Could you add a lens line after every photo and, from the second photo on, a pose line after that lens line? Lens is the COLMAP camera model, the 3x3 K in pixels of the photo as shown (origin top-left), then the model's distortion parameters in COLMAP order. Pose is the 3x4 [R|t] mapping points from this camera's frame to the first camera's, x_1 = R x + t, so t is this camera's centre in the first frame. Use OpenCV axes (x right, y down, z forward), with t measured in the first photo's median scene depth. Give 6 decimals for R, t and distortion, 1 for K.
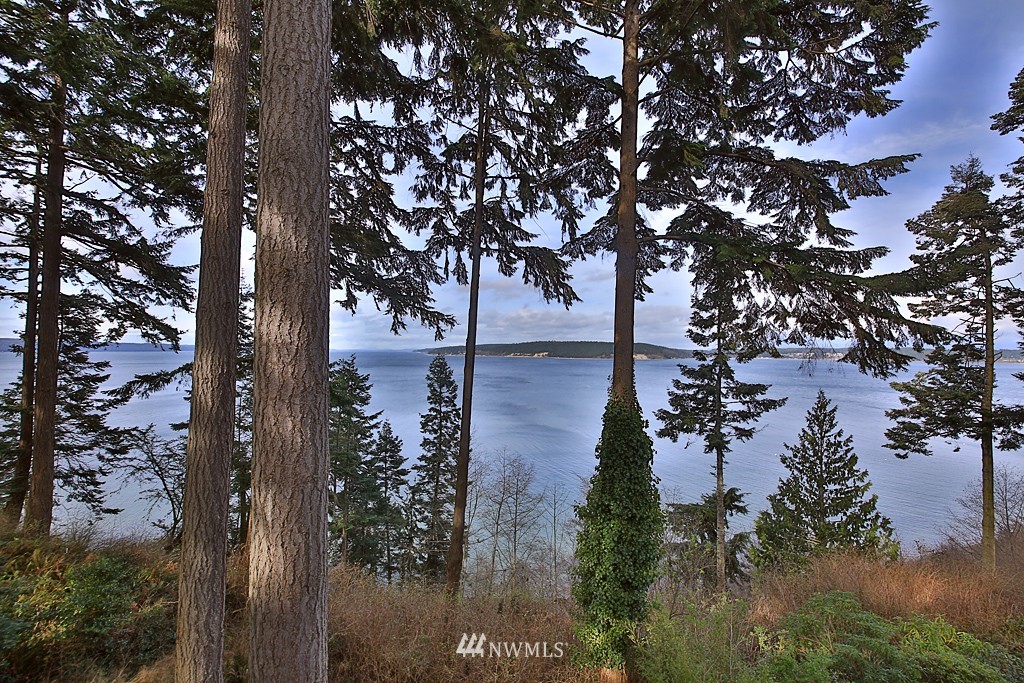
lens RADIAL K [[435.9, 0, 524.1], [0, 435.9, 336.1], [0, 0, 1]] dist [-0.027437, -0.004152]
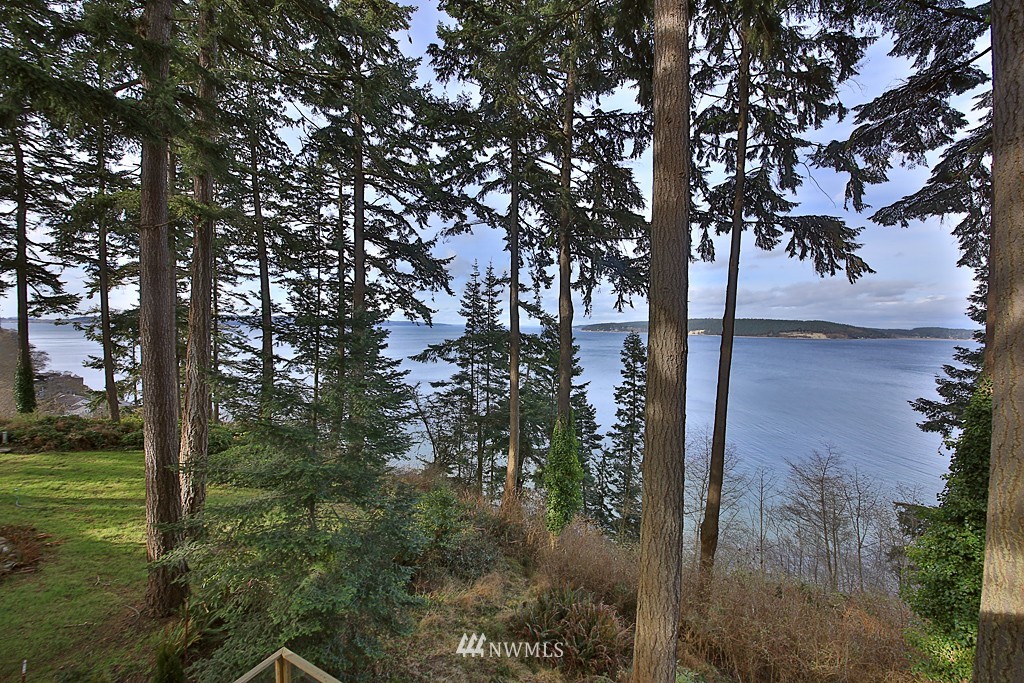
lens RADIAL K [[396.8, 0, 507.2], [0, 396.8, 332.2], [0, 0, 1]] dist [-0.024476, -0.000549]
pose [[0.925078, 0.013168, -0.379550, -0.174833], [0.004125, 0.998991, 0.044712, 0.000312], [0.379756, -0.042928, 0.924090, -0.009041]]
